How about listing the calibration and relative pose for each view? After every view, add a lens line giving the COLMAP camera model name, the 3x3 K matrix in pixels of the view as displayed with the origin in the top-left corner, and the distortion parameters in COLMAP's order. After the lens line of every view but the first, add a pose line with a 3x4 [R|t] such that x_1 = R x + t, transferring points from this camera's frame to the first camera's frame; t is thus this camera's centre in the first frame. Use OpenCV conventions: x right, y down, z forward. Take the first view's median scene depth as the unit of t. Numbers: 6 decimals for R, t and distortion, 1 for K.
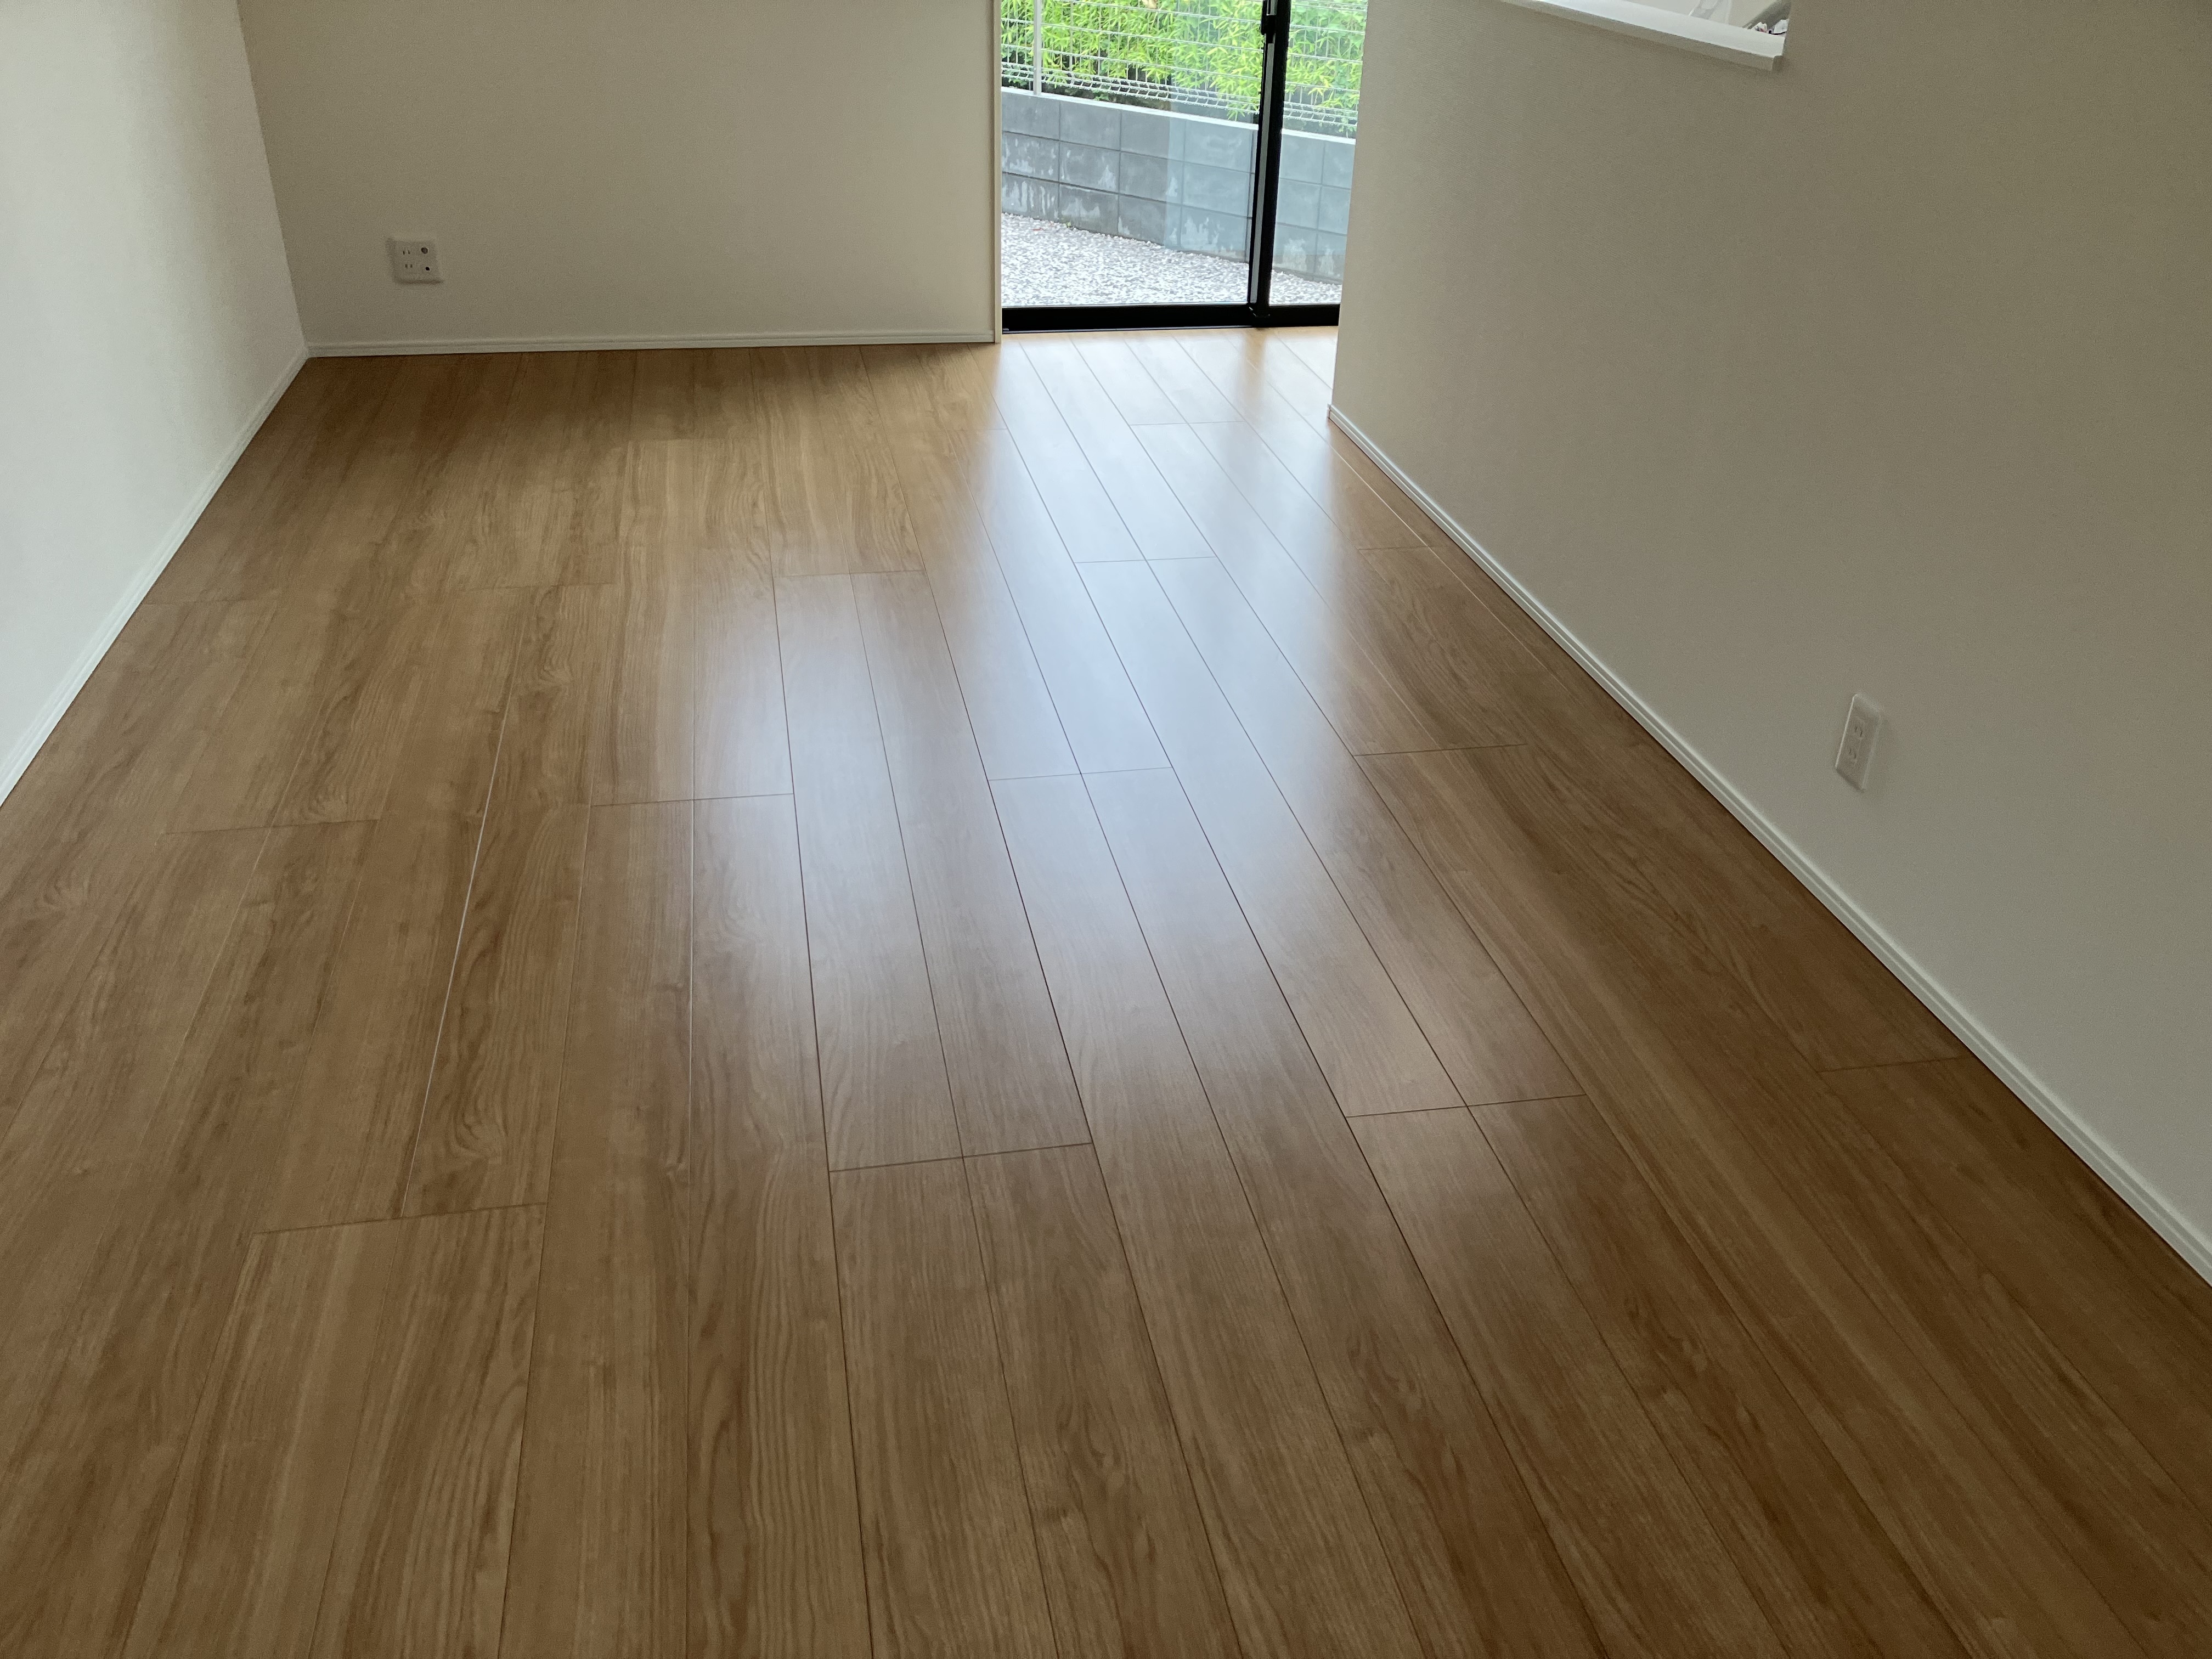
lens RADIAL K [[1825.1, 0, 1106.0], [0, 1825.1, 829.5], [0, 0, 1]] dist [0.010536, -0.012102]
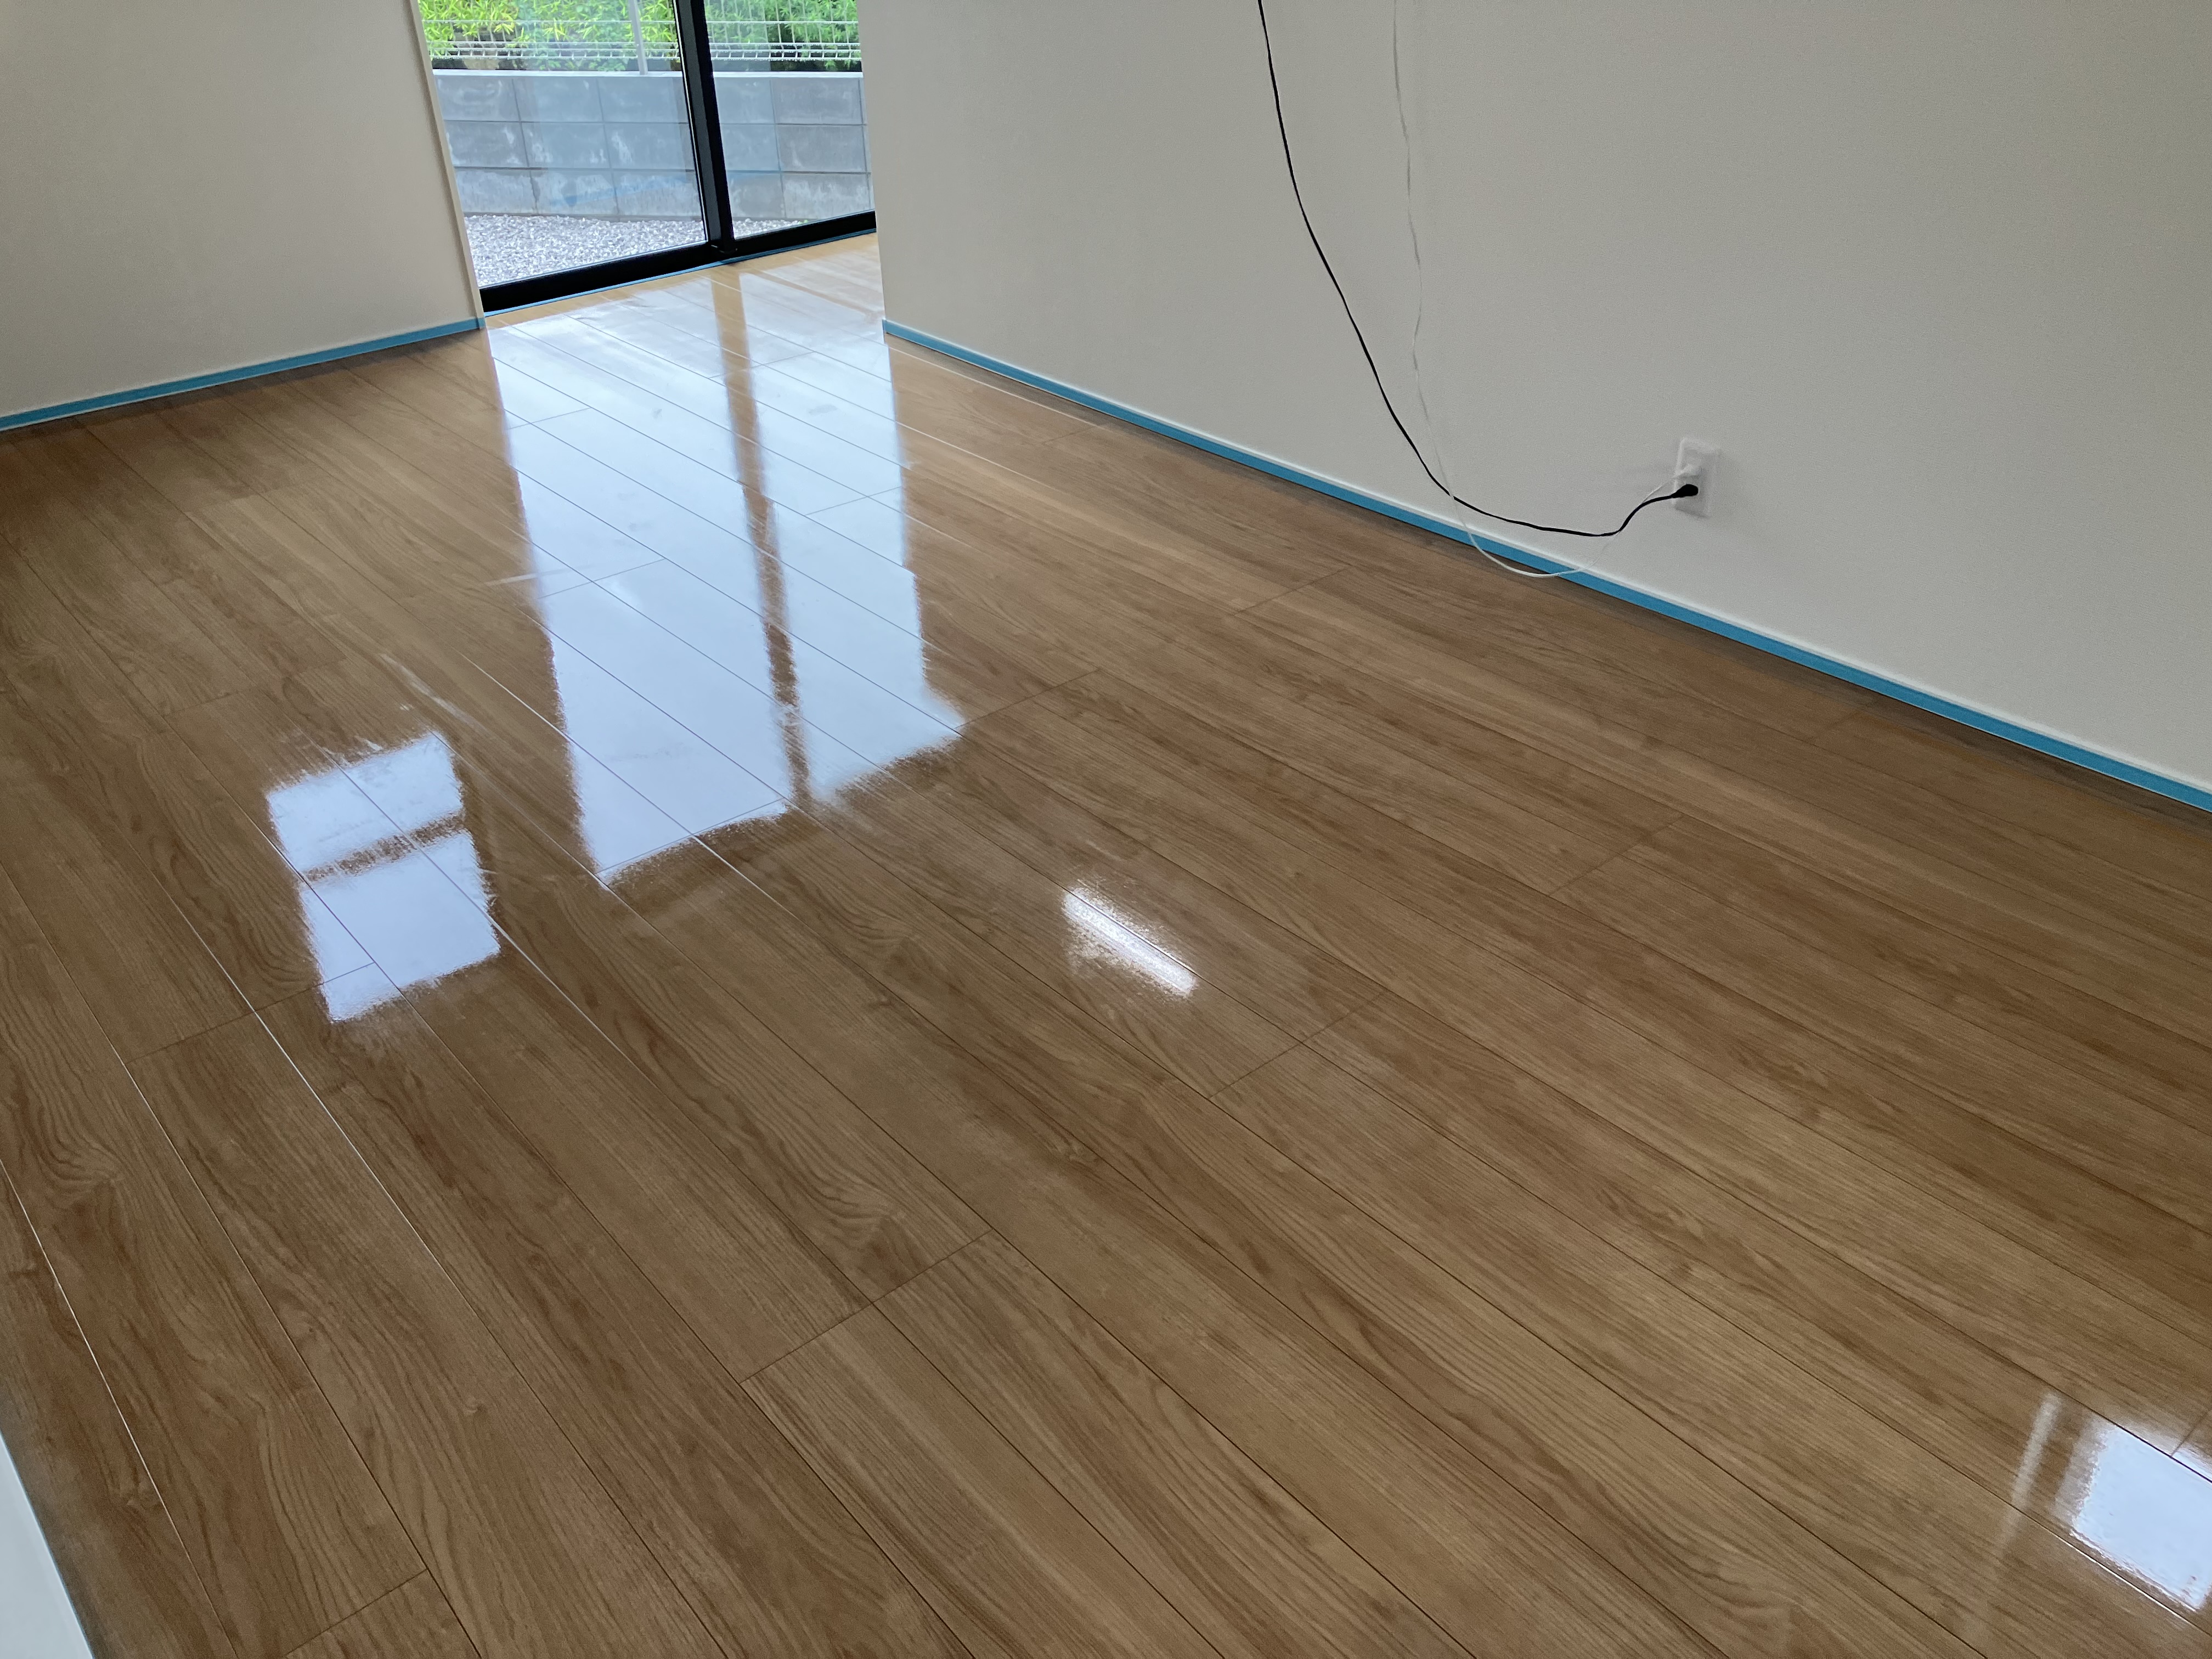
lens RADIAL K [[1766.7, 0, 1106.0], [0, 1766.7, 829.5], [0, 0, 1]] dist [0.008539, 0.001860]
pose [[0.873778, -0.303159, 0.380272, -0.518583], [0.283452, 0.952849, 0.108319, -0.076433], [-0.395180, 0.013142, 0.918510, 0.115154]]
